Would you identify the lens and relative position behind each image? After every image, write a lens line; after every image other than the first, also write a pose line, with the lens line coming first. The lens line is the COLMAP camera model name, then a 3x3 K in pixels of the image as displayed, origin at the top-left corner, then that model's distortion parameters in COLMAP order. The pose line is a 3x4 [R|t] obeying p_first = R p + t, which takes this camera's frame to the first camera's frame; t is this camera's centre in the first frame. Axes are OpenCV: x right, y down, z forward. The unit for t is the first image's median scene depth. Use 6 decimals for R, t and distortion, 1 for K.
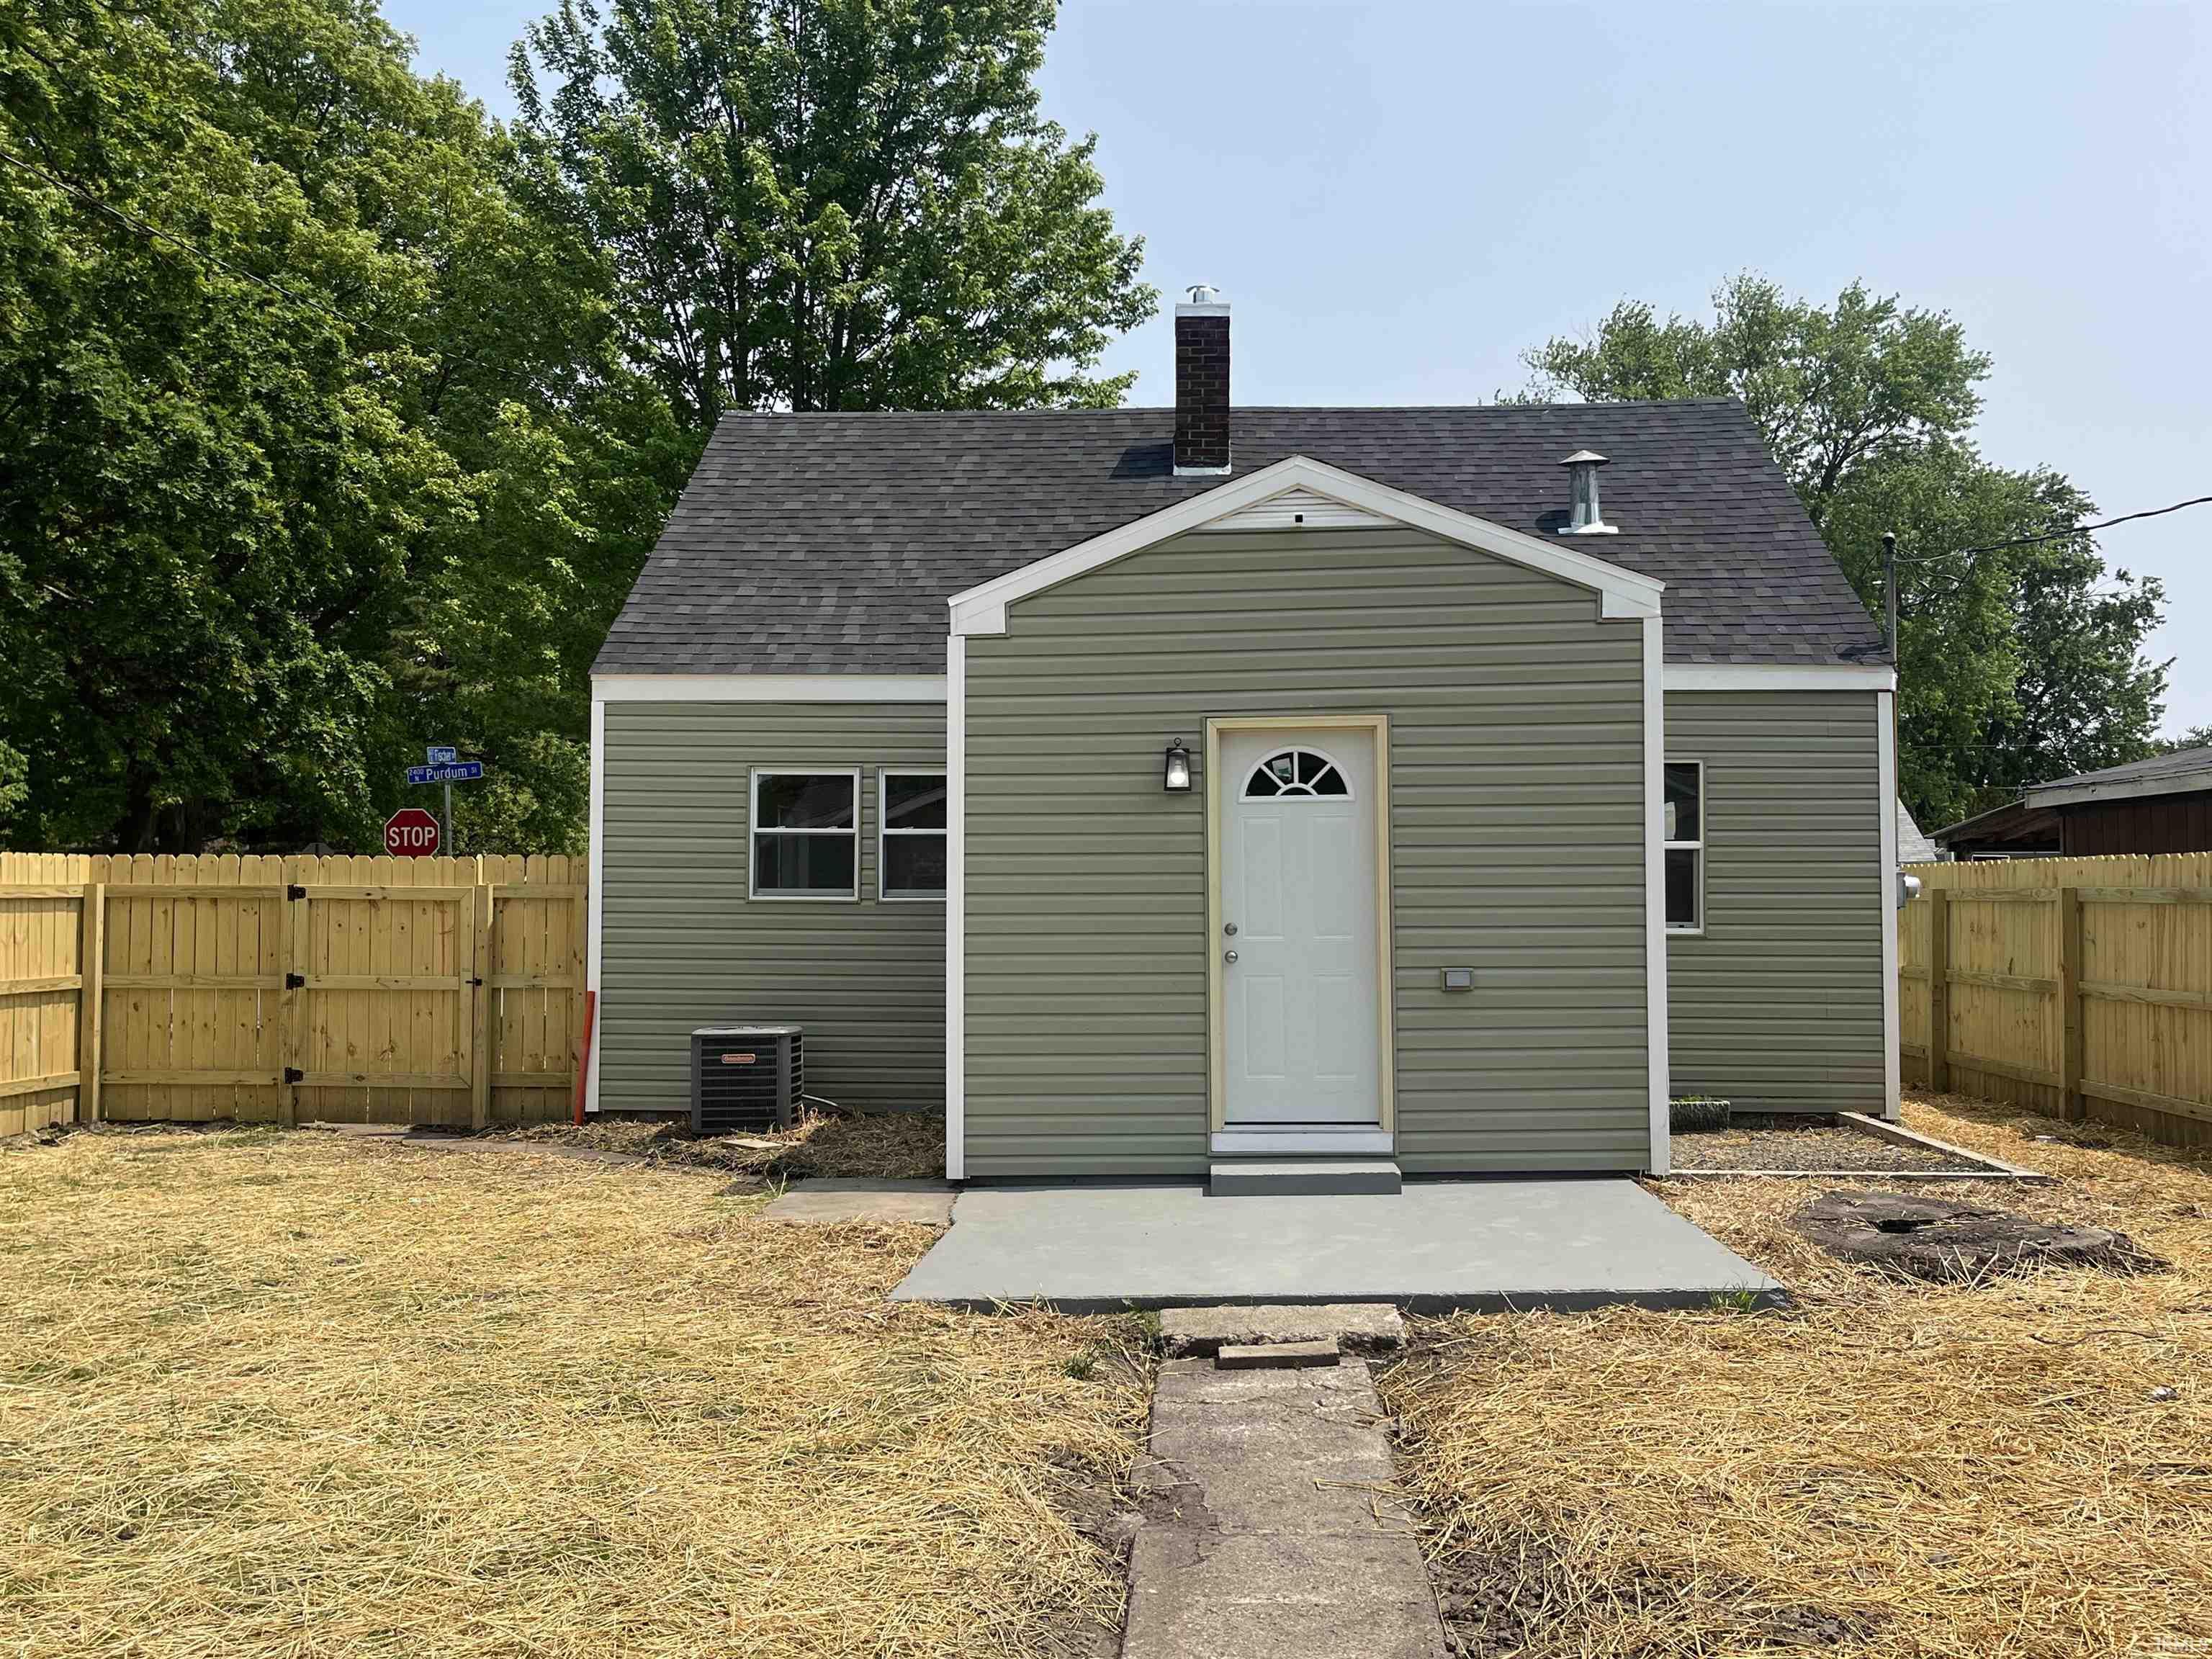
lens RADIAL K [[2021.0, 0, 1106.0], [0, 2021.0, 829.5], [0, 0, 1]] dist [0.056040, -0.015602]
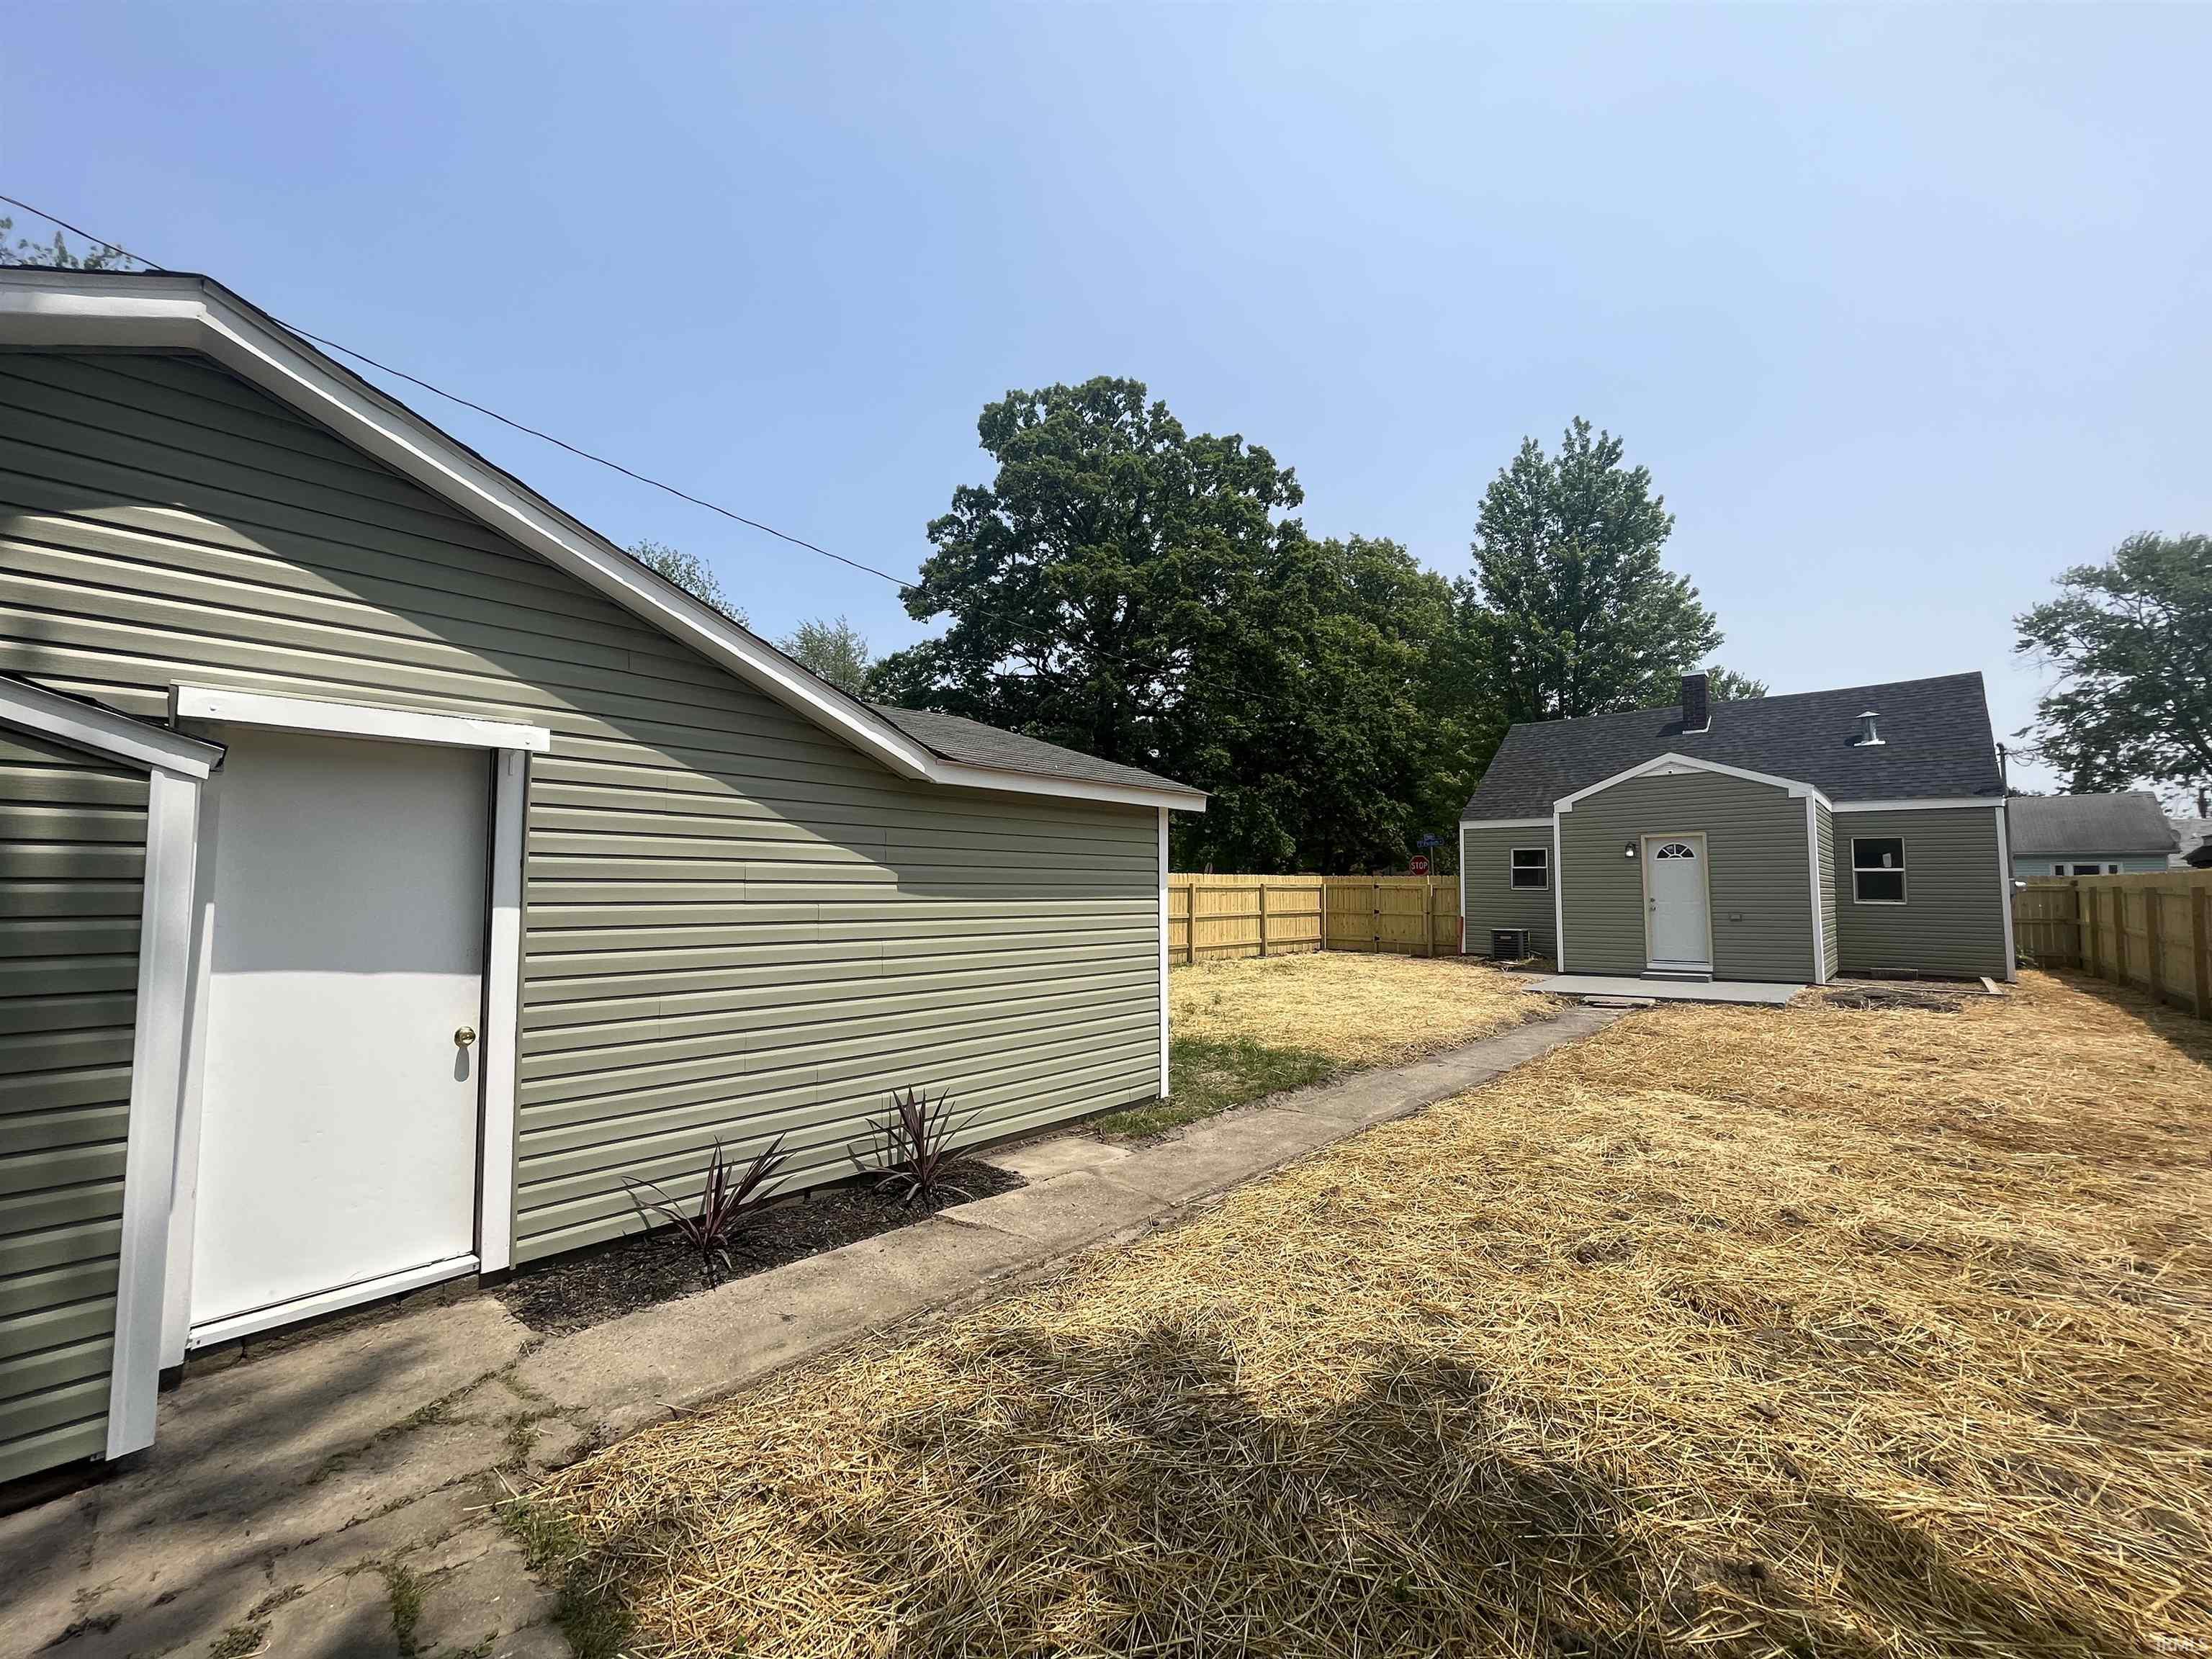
lens RADIAL K [[891.1, 0, 1097.0], [0, 891.1, 828.0], [0, 0, 1]] dist [0.003512, -0.003105]
pose [[0.769157, -0.038035, -0.637927, 0.200632], [0.017795, 0.999115, -0.038115, -0.018289], [0.638812, 0.017964, 0.769153, -0.454256]]
